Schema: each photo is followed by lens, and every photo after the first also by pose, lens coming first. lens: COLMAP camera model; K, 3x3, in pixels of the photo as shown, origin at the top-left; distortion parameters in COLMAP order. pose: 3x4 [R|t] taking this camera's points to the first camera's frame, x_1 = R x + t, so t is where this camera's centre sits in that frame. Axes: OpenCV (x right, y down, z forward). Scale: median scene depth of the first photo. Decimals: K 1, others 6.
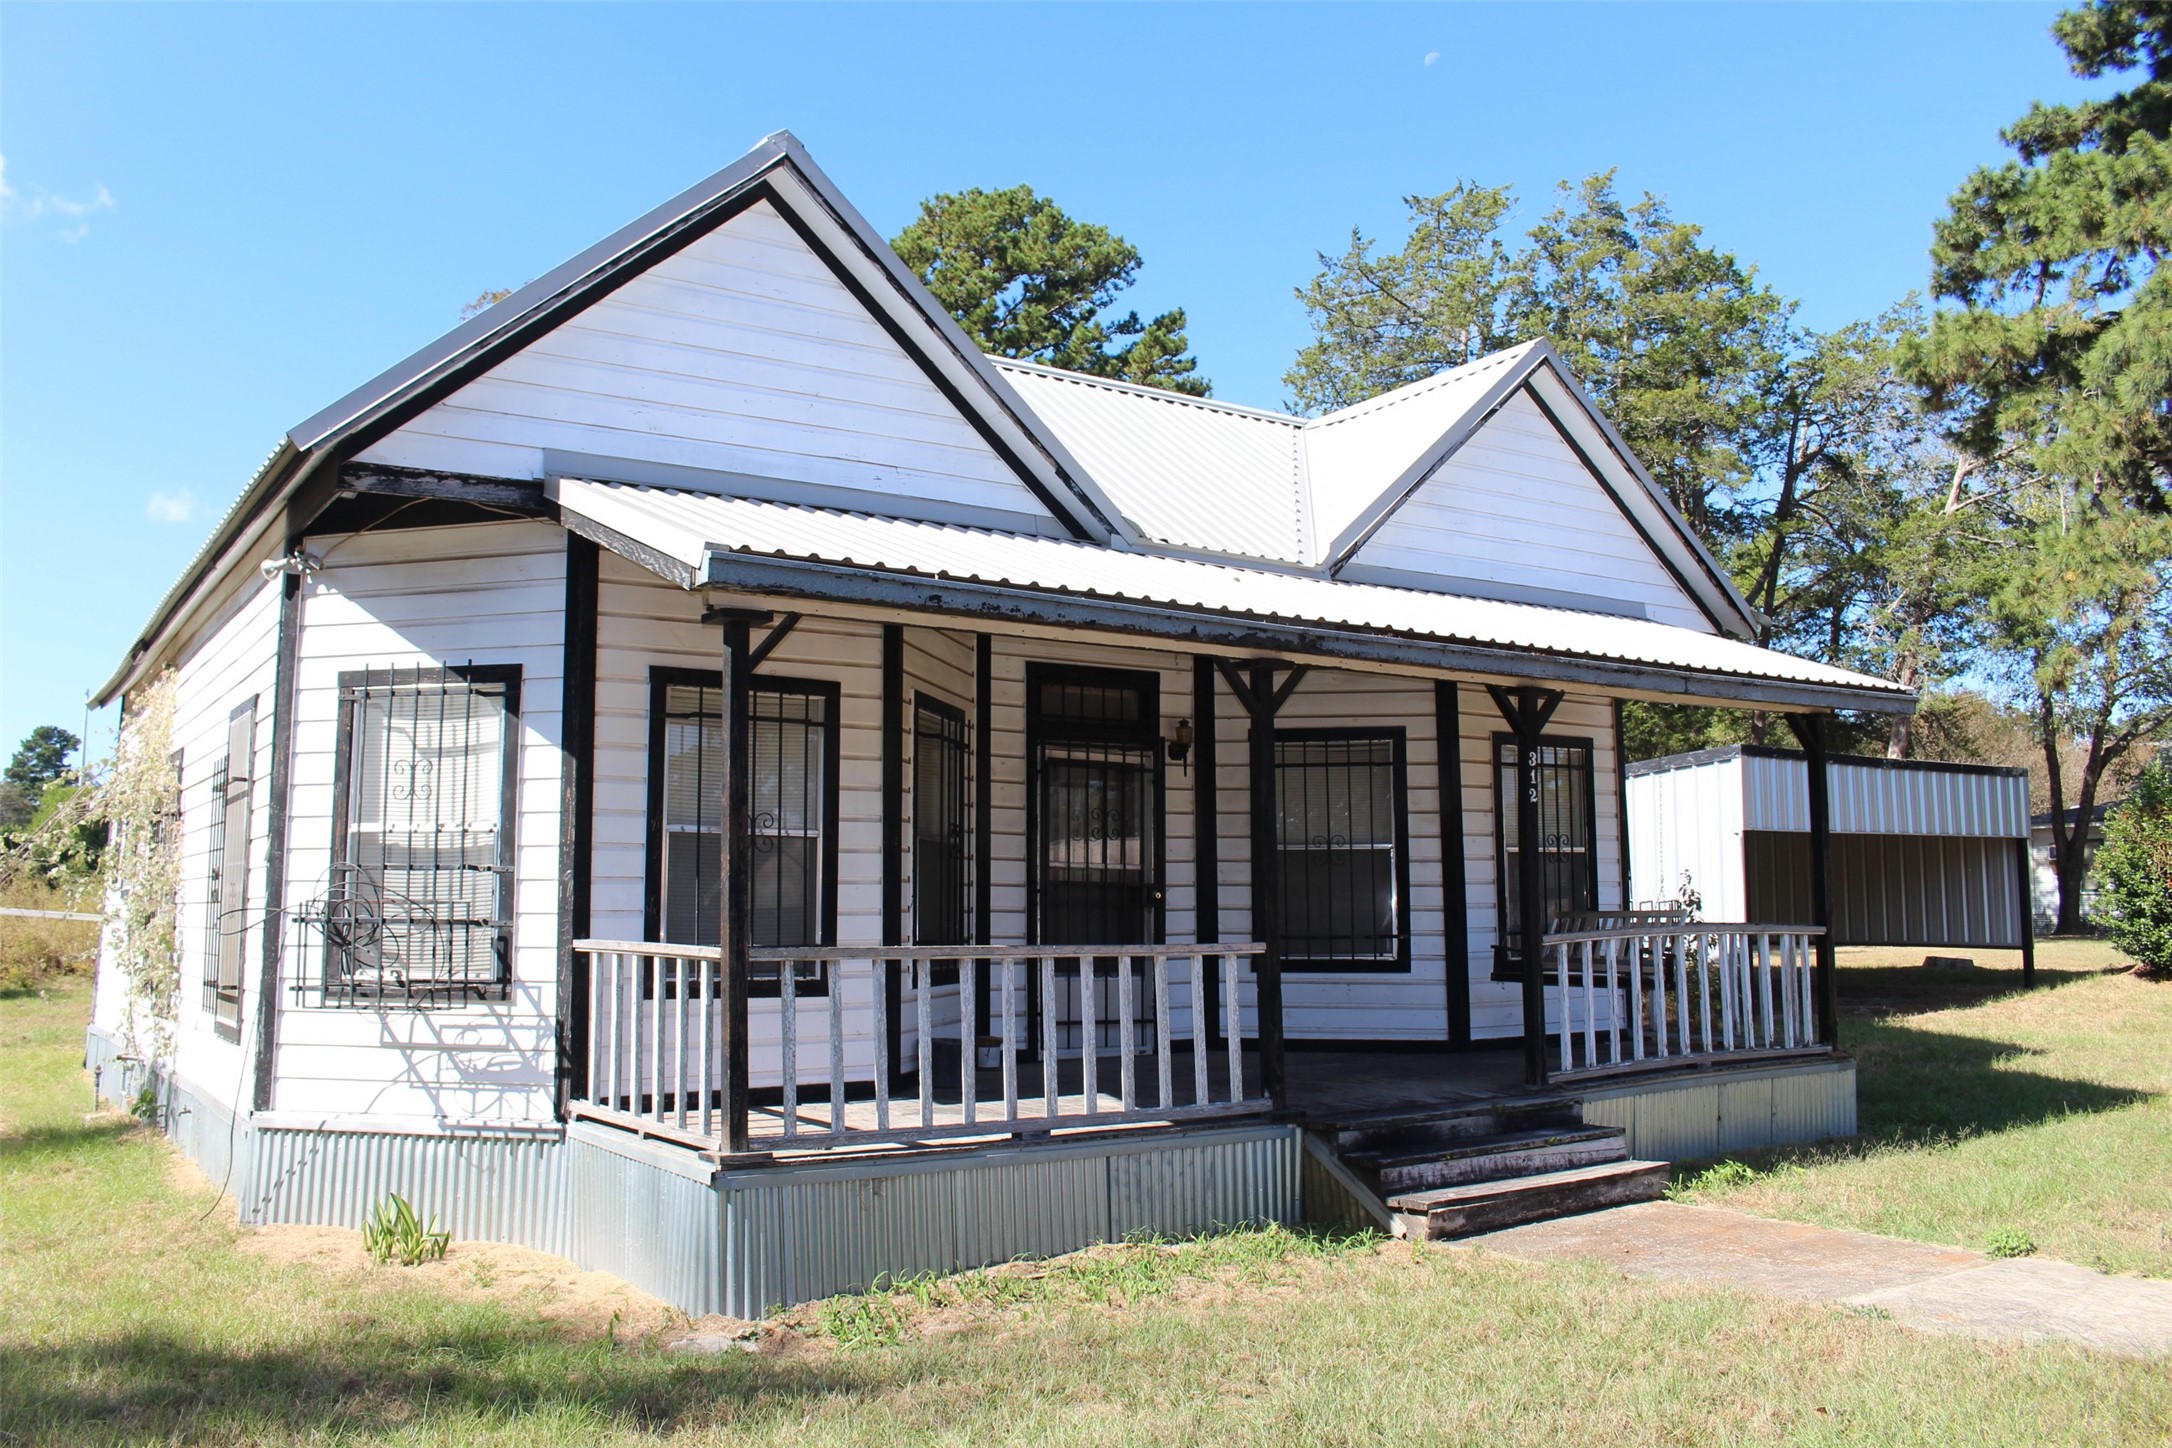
lens RADIAL K [[1782.3, 0, 1054.6], [0, 1782.3, 724.3], [0, 0, 1]] dist [-0.164994, 0.138157]
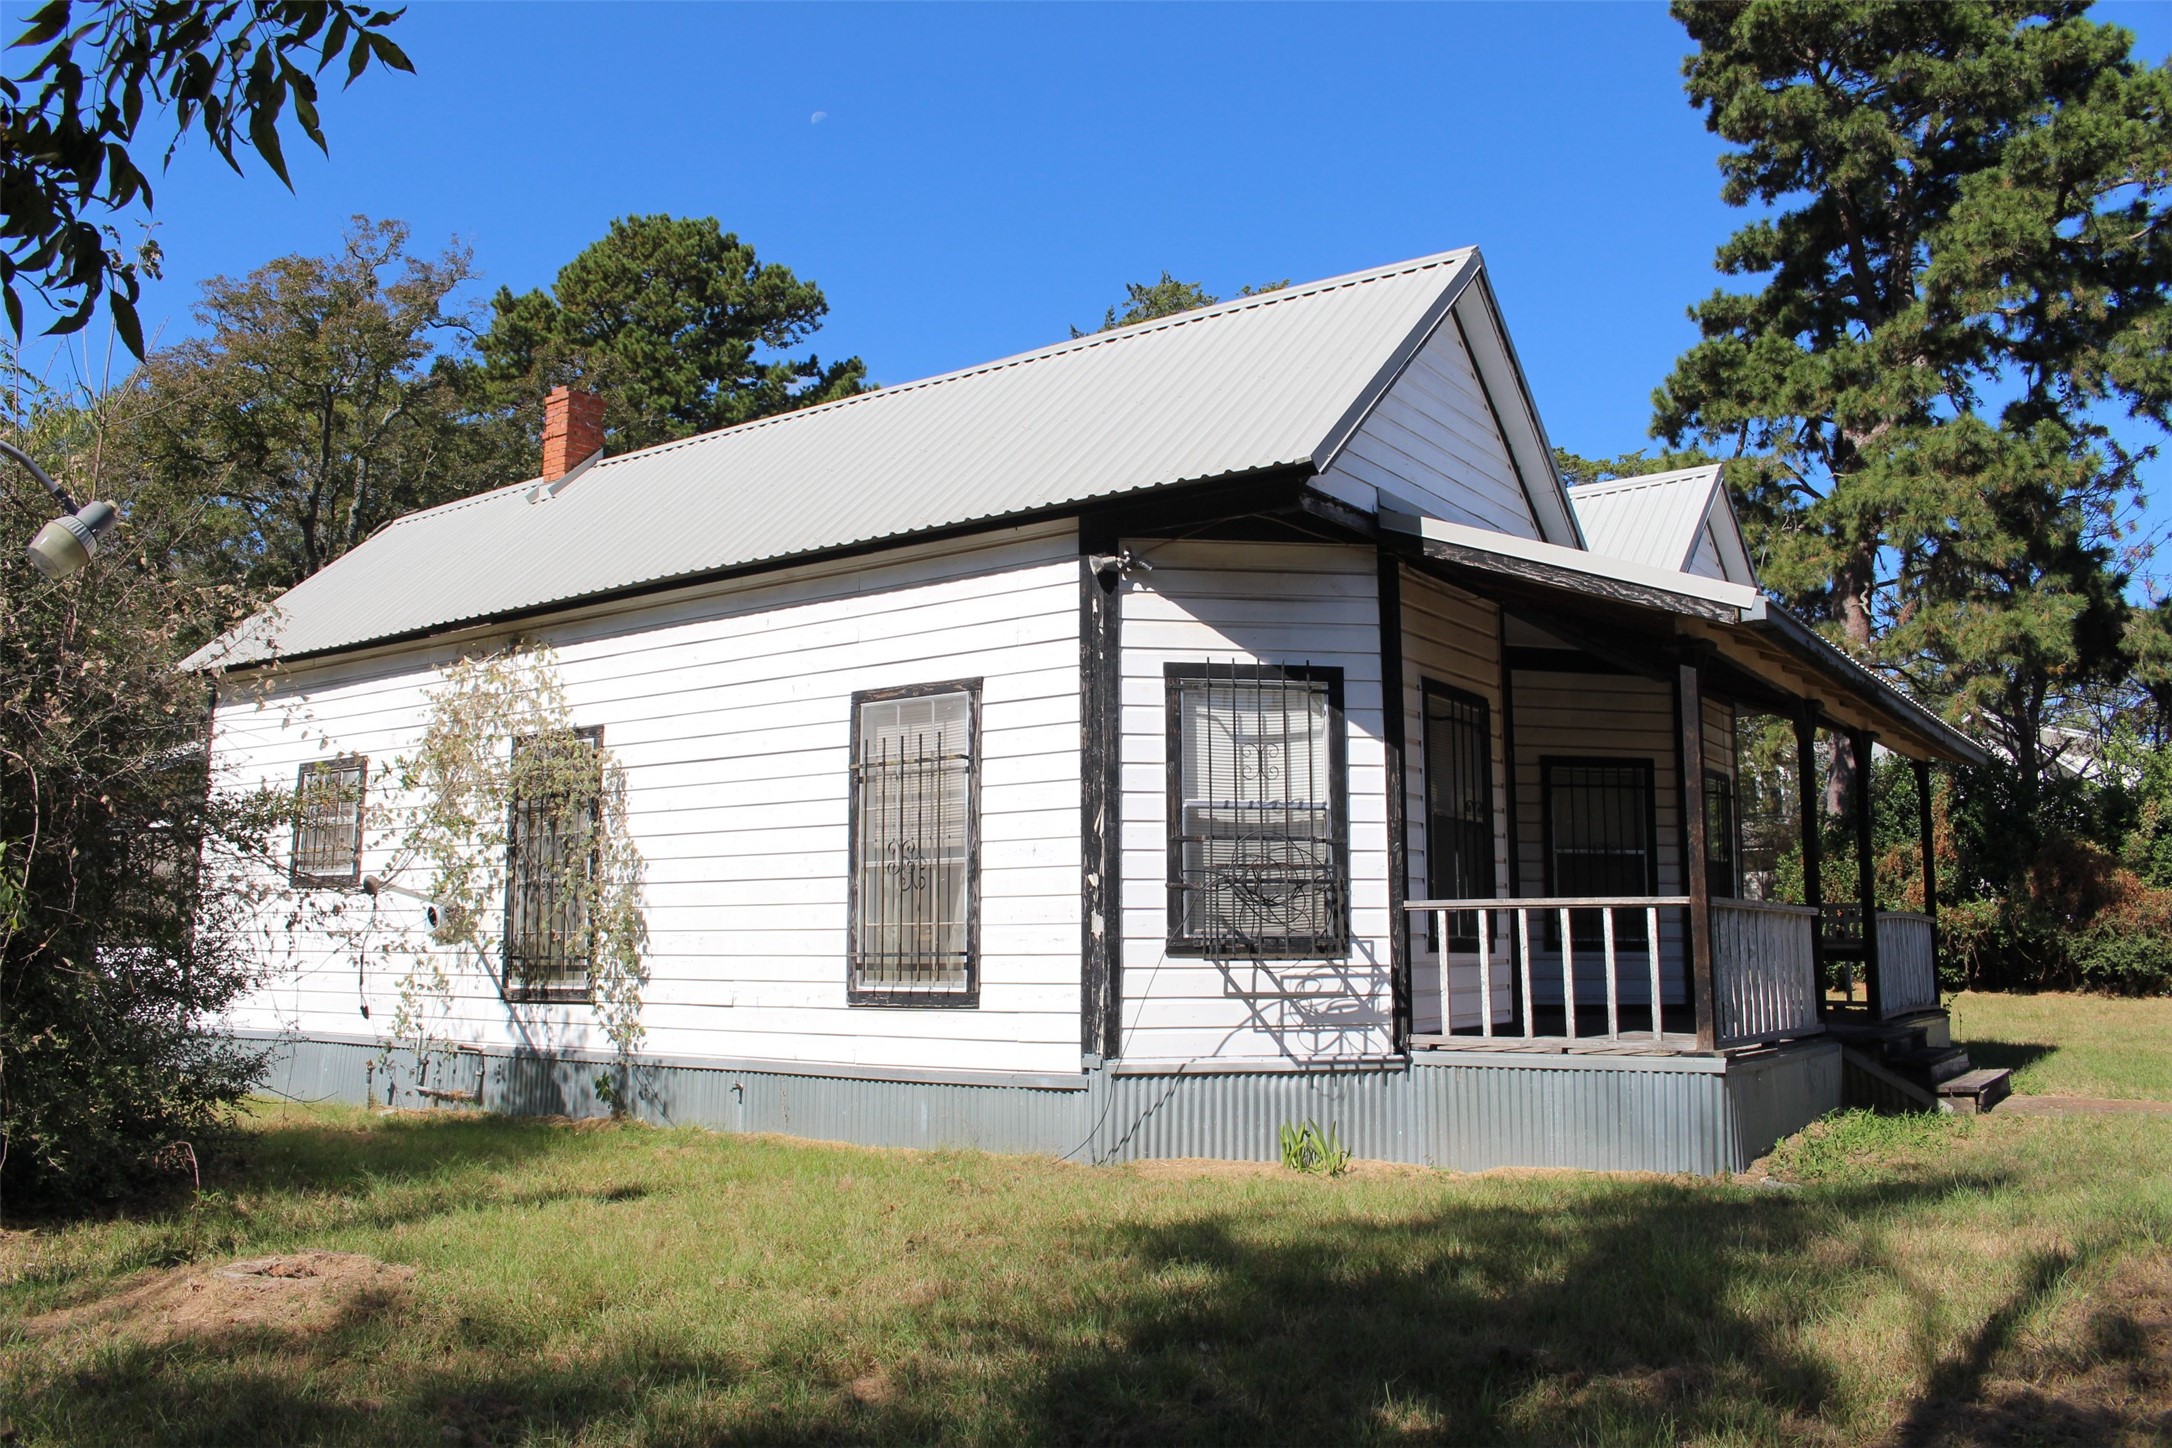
lens RADIAL K [[1782.3, 0, 1054.6], [0, 1782.3, 724.3], [0, 0, 1]] dist [-0.164994, 0.138157]
pose [[0.933252, 0.052484, 0.355368, -0.913298], [-0.043096, 0.998482, -0.034290, 0.053255], [-0.356629, 0.016686, 0.934097, -0.039599]]
